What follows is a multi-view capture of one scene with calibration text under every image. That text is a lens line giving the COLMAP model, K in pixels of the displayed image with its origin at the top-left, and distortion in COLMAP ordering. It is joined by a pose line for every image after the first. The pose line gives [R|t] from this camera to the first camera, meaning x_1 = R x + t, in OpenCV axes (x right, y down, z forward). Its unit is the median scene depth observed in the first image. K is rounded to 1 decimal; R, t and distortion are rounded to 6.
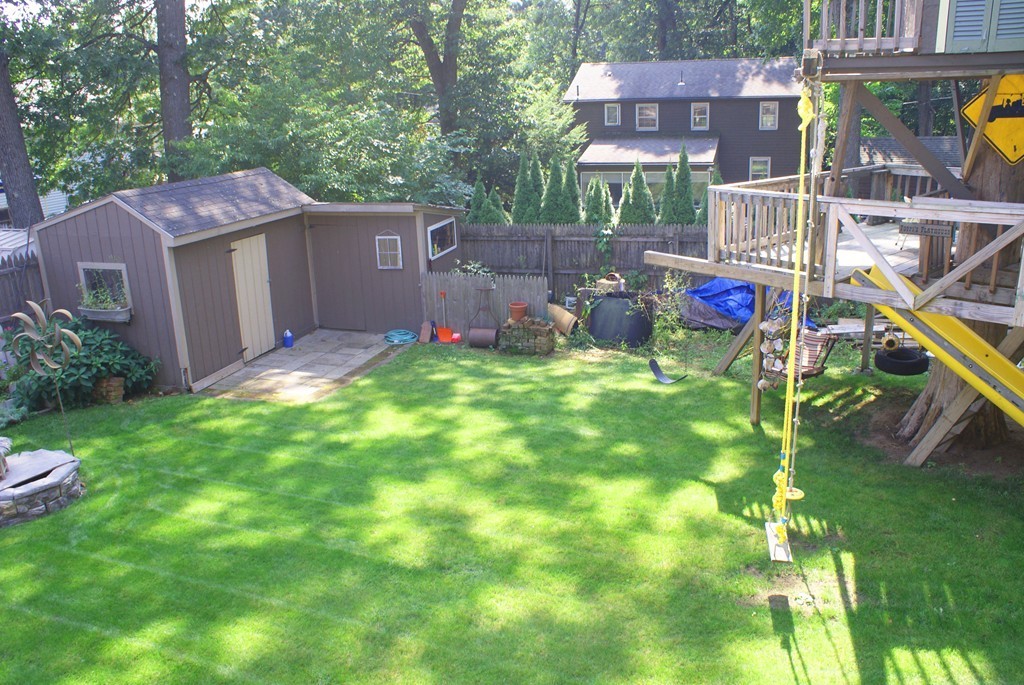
lens RADIAL K [[814.3, 0, 512.0], [0, 814.3, 342.5], [0, 0, 1]] dist [-0.159688, 0.158793]
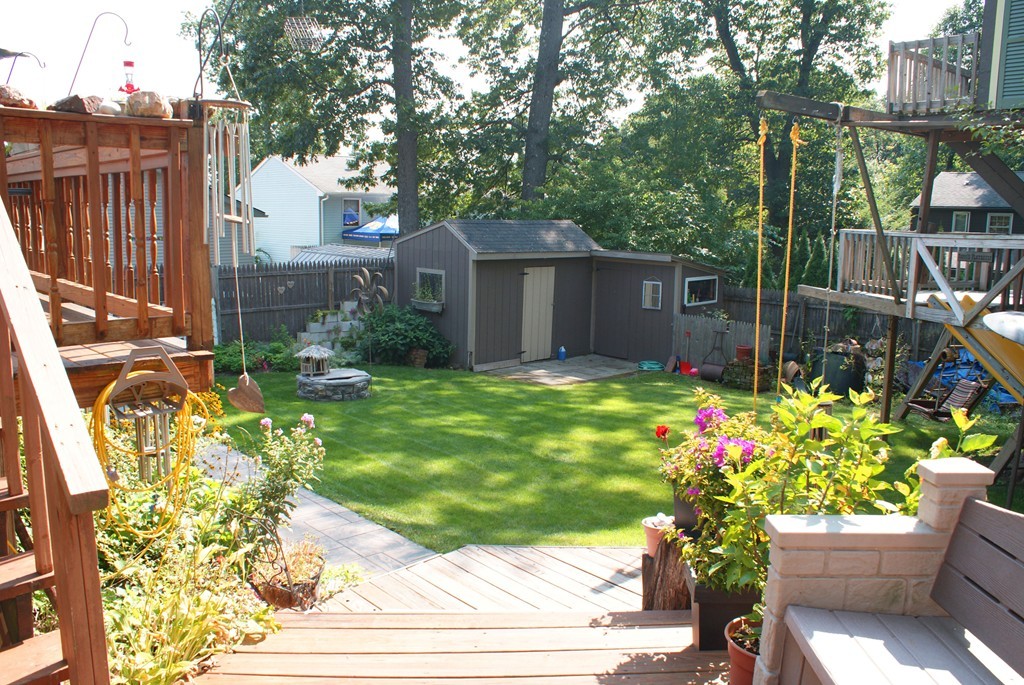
lens RADIAL K [[814.3, 0, 512.0], [0, 814.3, 342.5], [0, 0, 1]] dist [-0.159688, 0.158793]
pose [[0.881474, 0.125834, -0.455158, 0.237890], [-0.184134, 0.979140, -0.085905, 0.106979], [0.434854, 0.159533, 0.886257, -0.161758]]
